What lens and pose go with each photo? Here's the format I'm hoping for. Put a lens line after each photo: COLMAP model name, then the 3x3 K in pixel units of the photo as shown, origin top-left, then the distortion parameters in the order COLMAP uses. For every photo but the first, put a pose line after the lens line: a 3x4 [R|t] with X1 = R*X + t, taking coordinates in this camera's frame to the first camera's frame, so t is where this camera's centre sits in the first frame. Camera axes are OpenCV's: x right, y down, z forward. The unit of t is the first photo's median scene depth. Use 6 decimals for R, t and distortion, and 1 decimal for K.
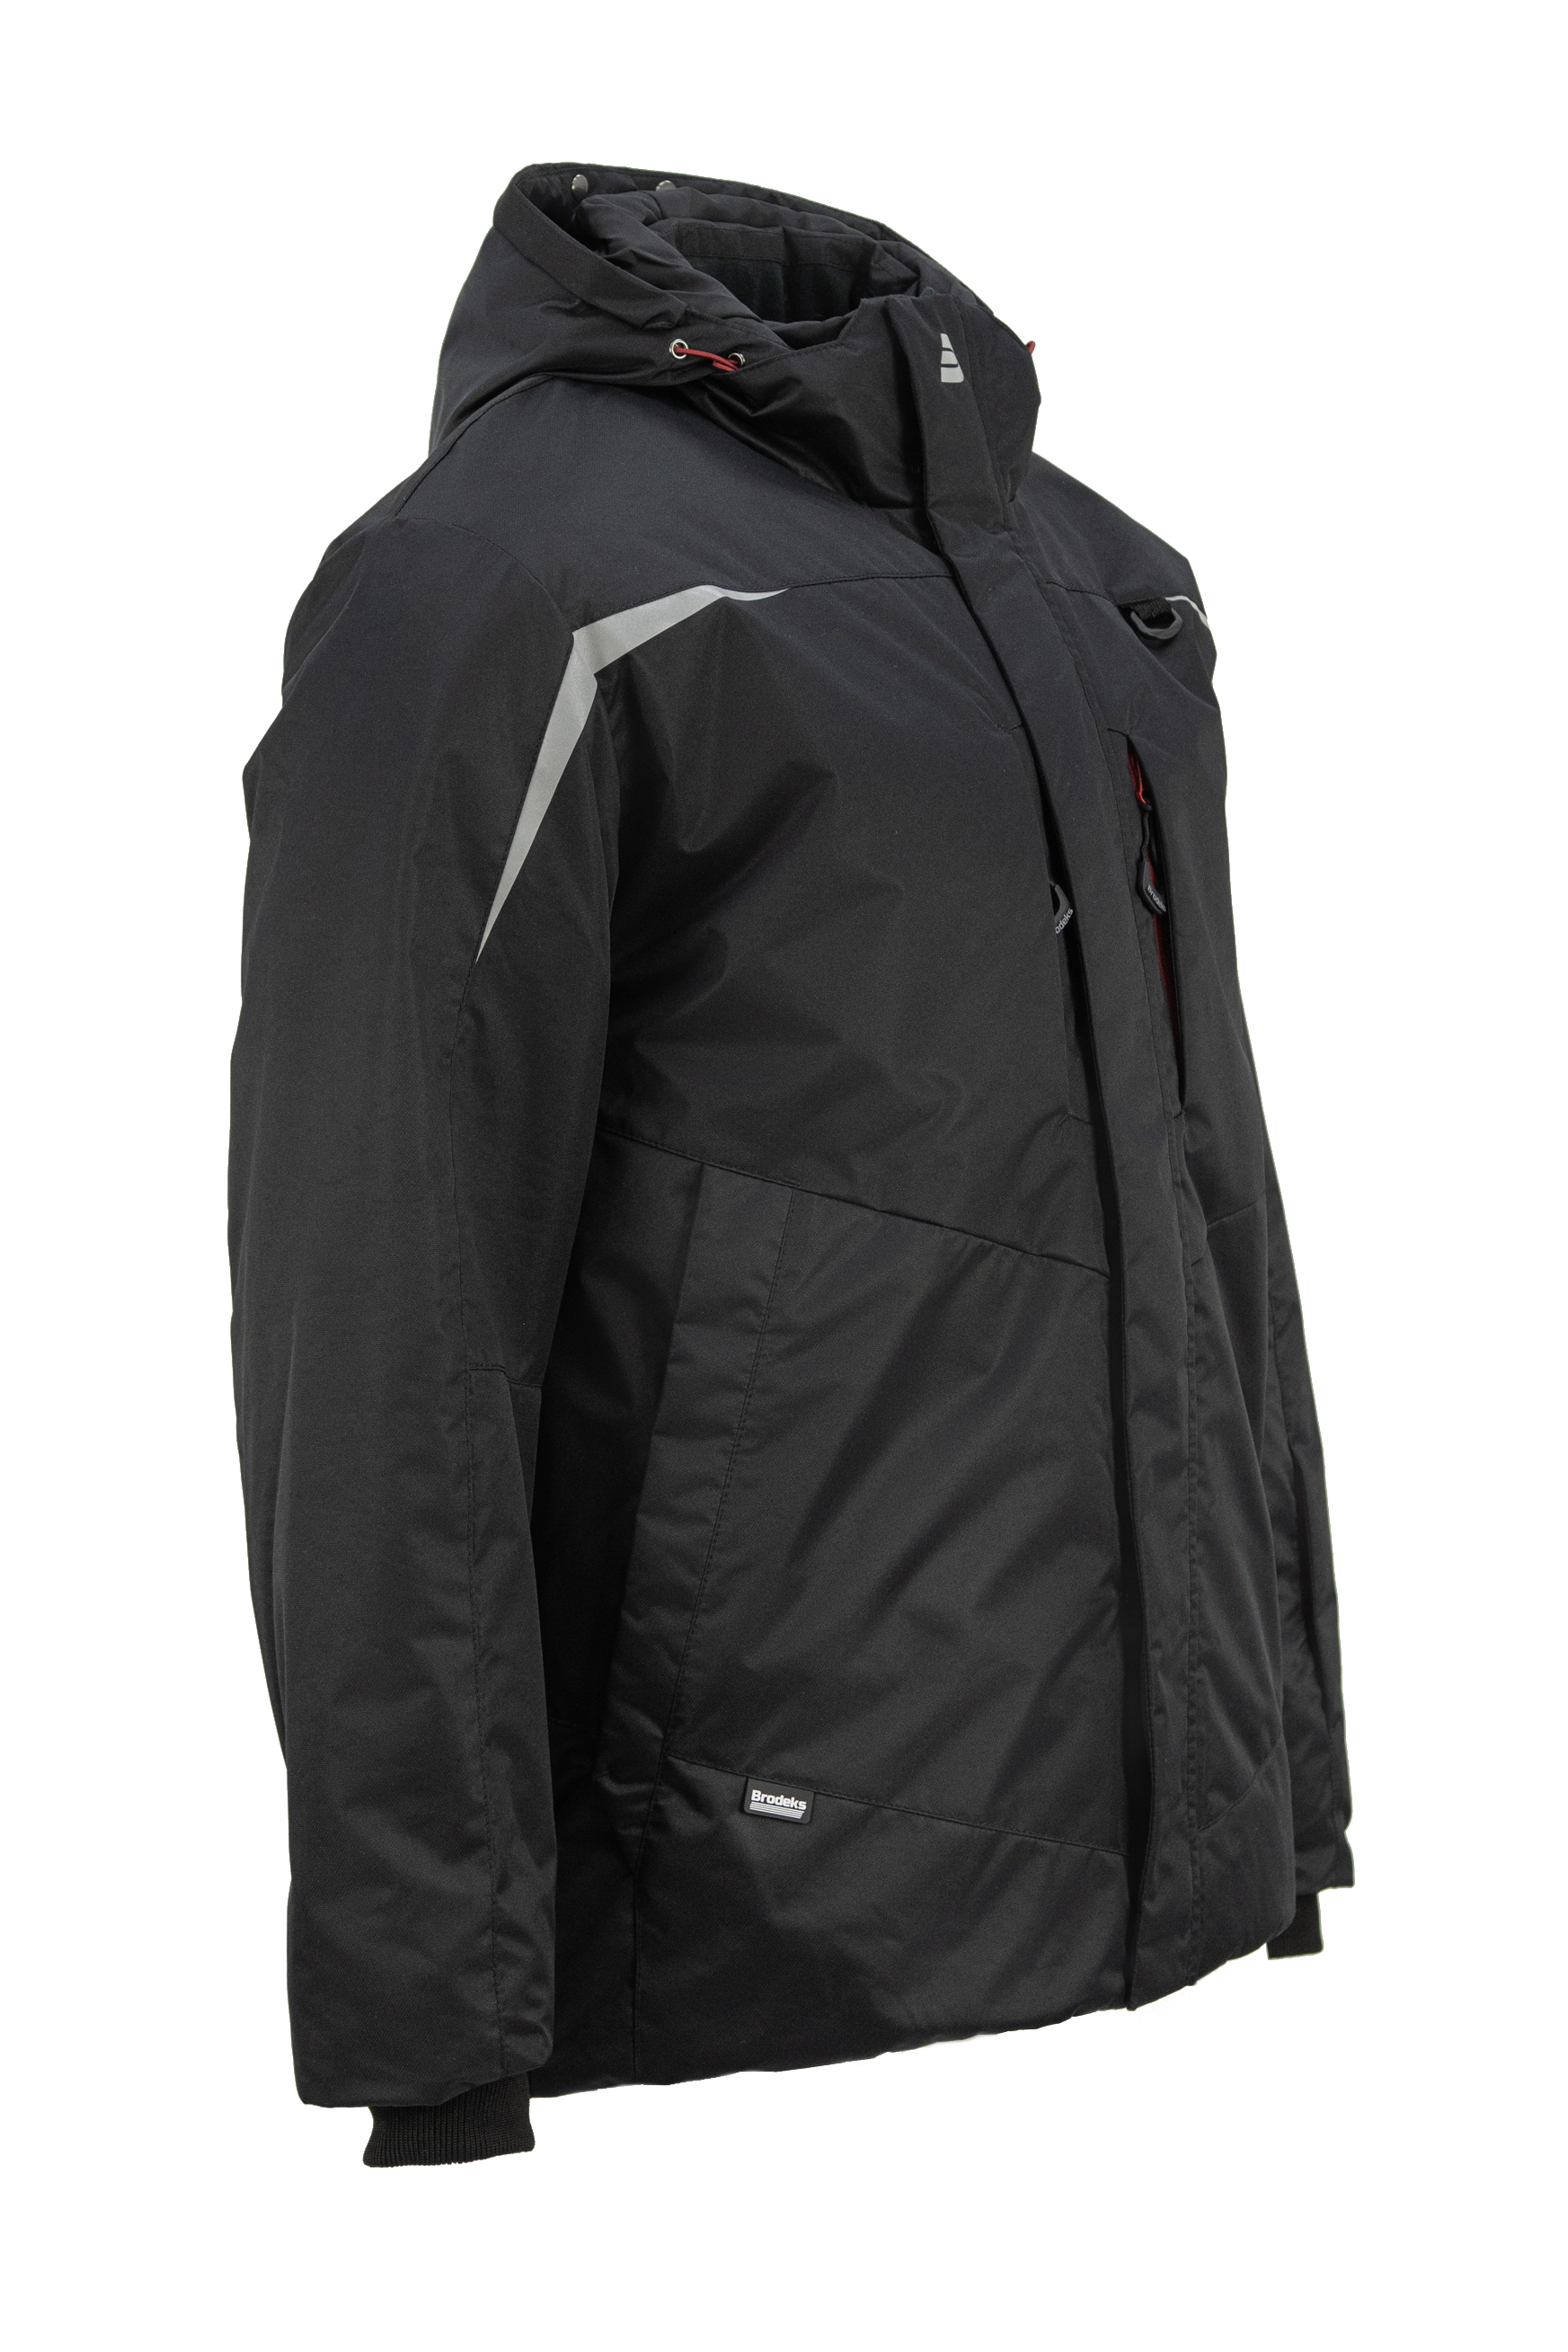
lens RADIAL K [[4542.4, 0, 856.3], [0, 4542.4, 1185.9], [0, 0, 1]] dist [0.135305, 0.000000]
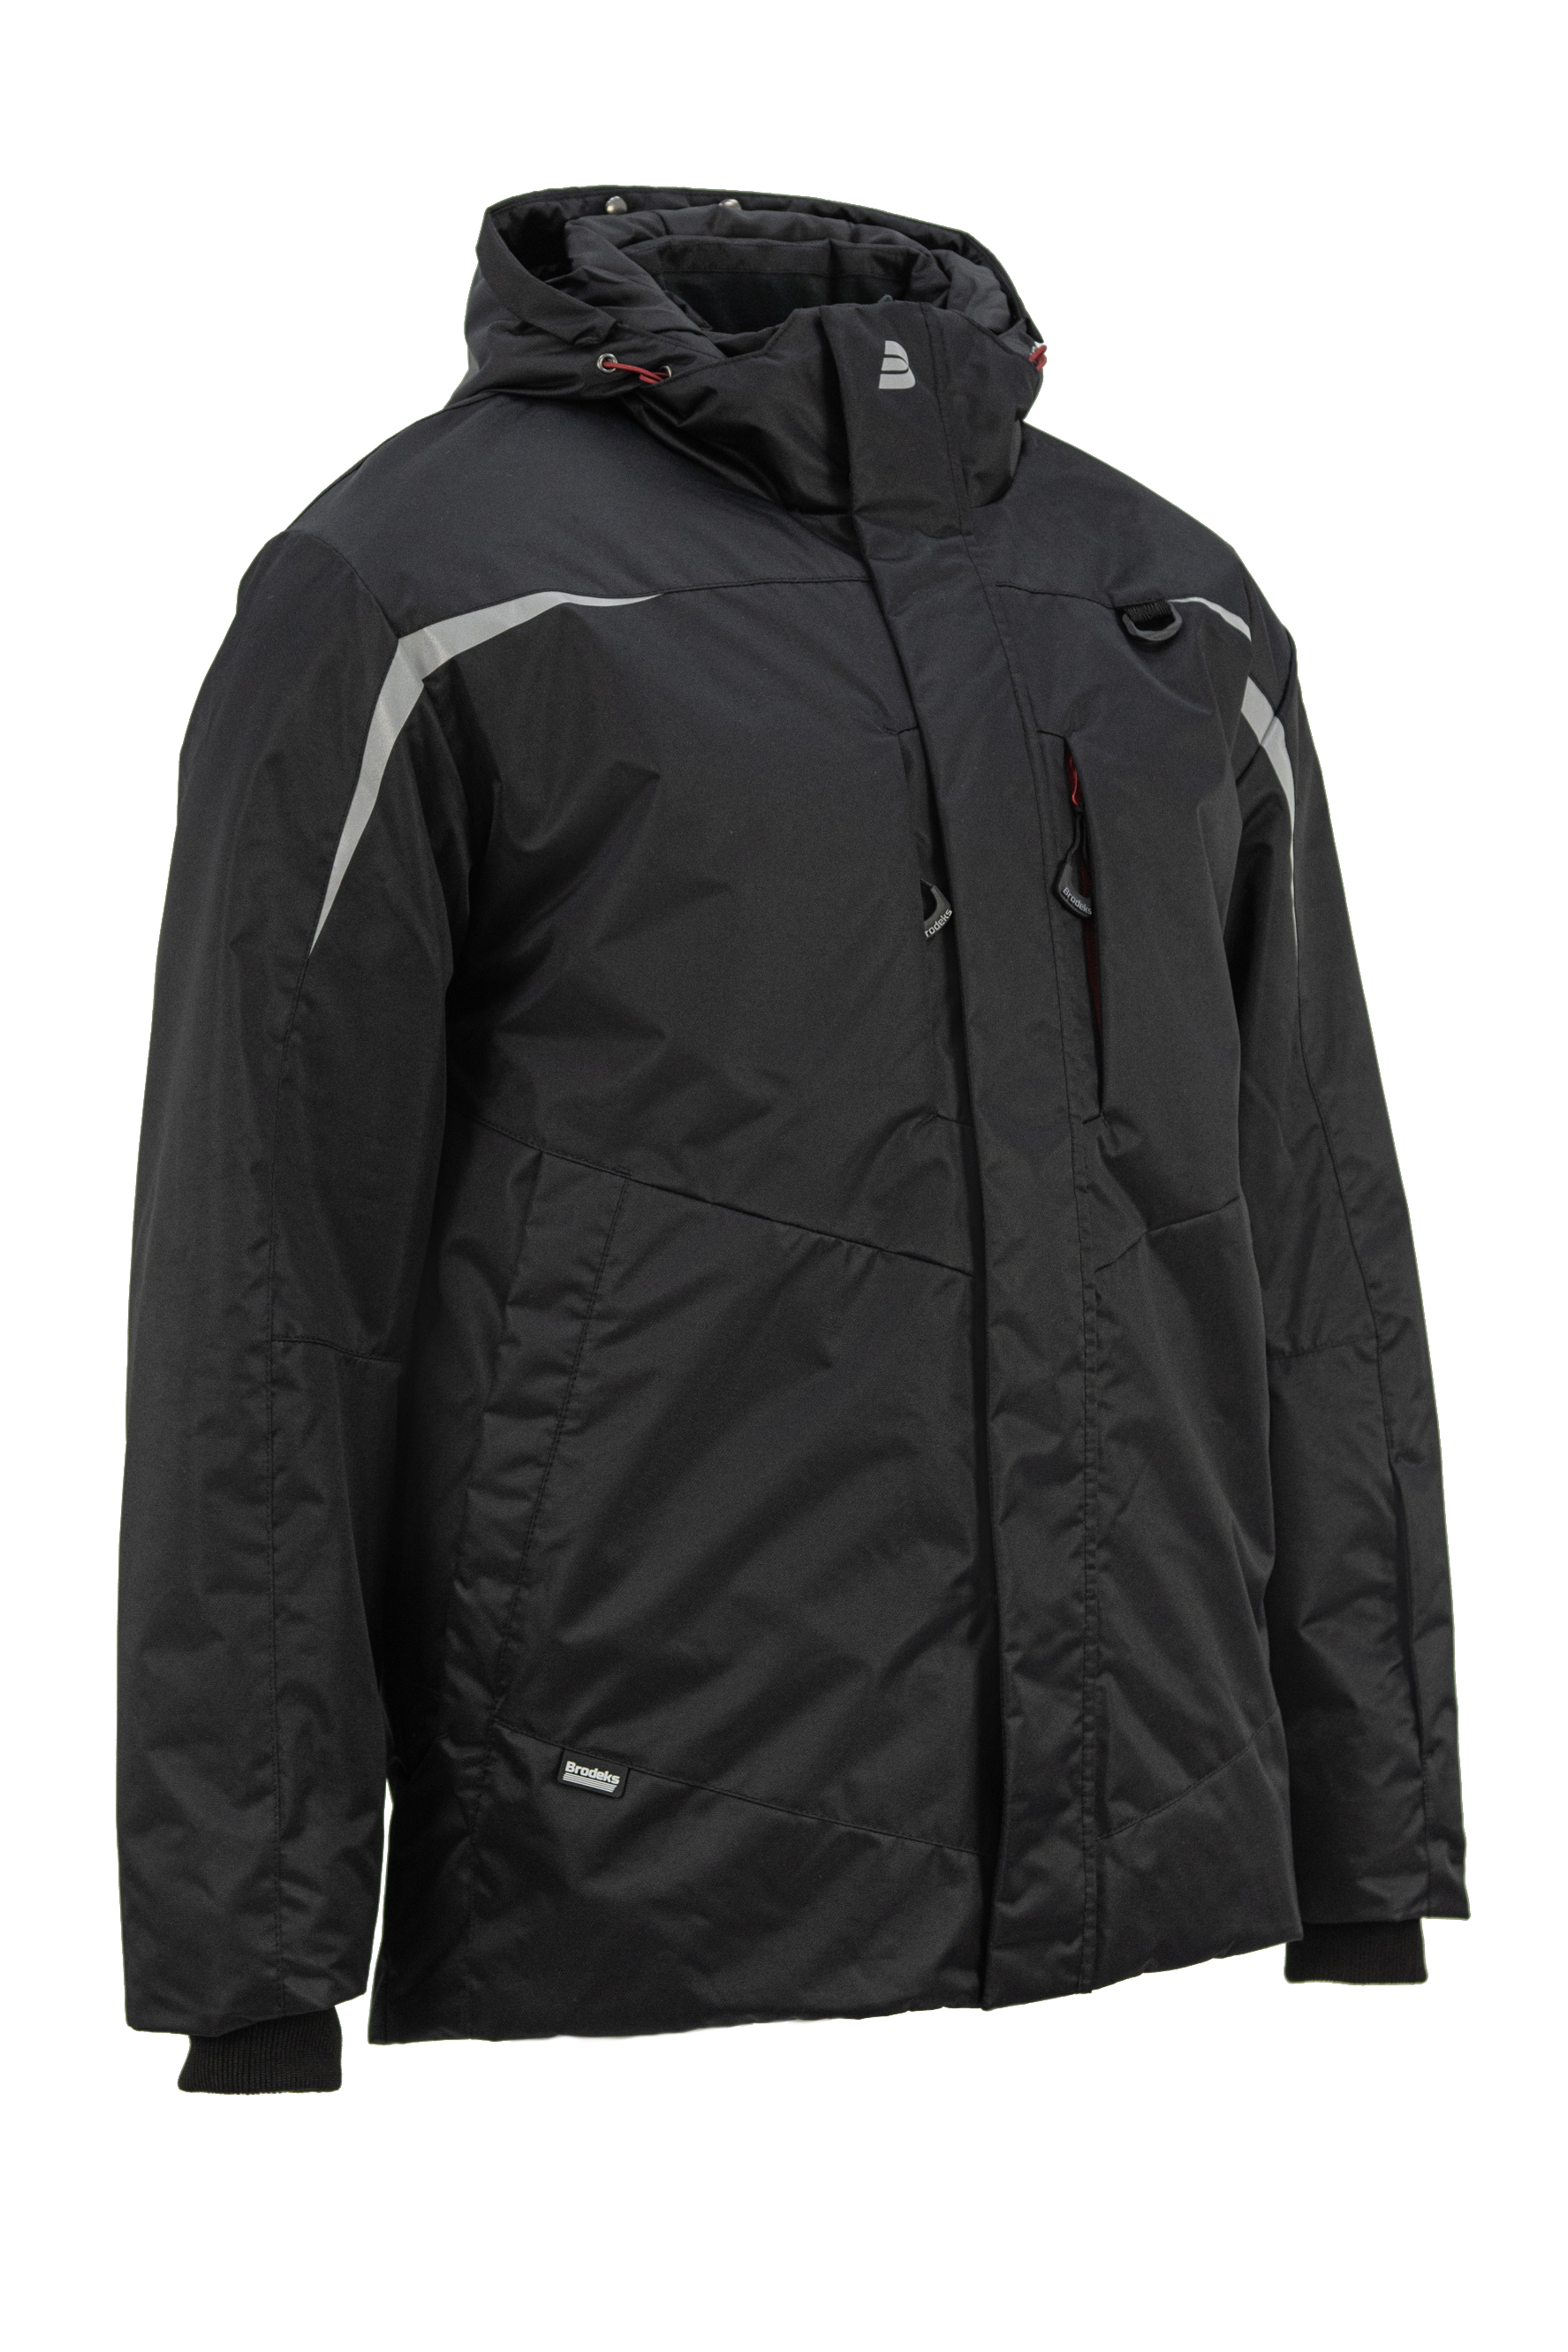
lens RADIAL K [[4542.4, 0, 879.6], [0, 4542.4, 1208.7], [0, 0, 1]] dist [0.135305, 0.000000]
pose [[0.947378, 0.027939, -0.318896, 0.367870], [-0.028924, 0.999580, 0.001649, 0.004048], [0.318808, 0.007662, 0.947788, 0.045668]]
